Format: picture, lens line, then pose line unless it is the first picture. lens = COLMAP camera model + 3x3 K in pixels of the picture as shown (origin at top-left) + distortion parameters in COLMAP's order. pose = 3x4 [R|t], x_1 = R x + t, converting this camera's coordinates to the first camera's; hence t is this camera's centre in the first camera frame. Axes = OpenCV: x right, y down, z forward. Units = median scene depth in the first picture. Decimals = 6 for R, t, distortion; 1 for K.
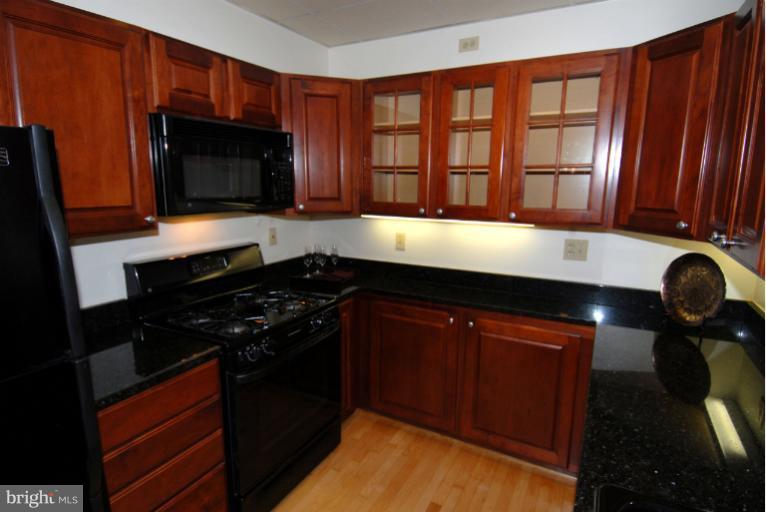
lens RADIAL K [[409.0, 0, 382.6], [0, 409.0, 254.8], [0, 0, 1]] dist [0.007221, -0.004019]
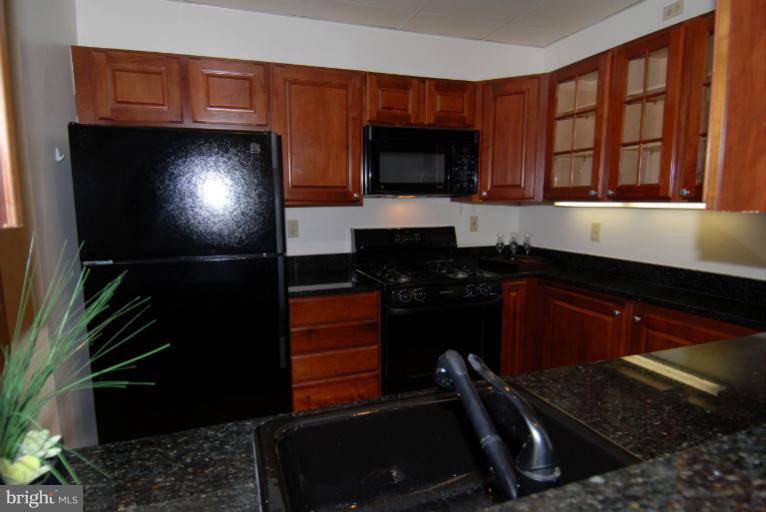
lens RADIAL K [[409.0, 0, 381.9], [0, 409.0, 255.3], [0, 0, 1]] dist [0.007221, -0.004019]
pose [[0.740334, 0.076728, -0.667846, 0.398927], [-0.106143, 0.994345, -0.003426, 0.096611], [0.663806, 0.073424, 0.744292, -0.035632]]
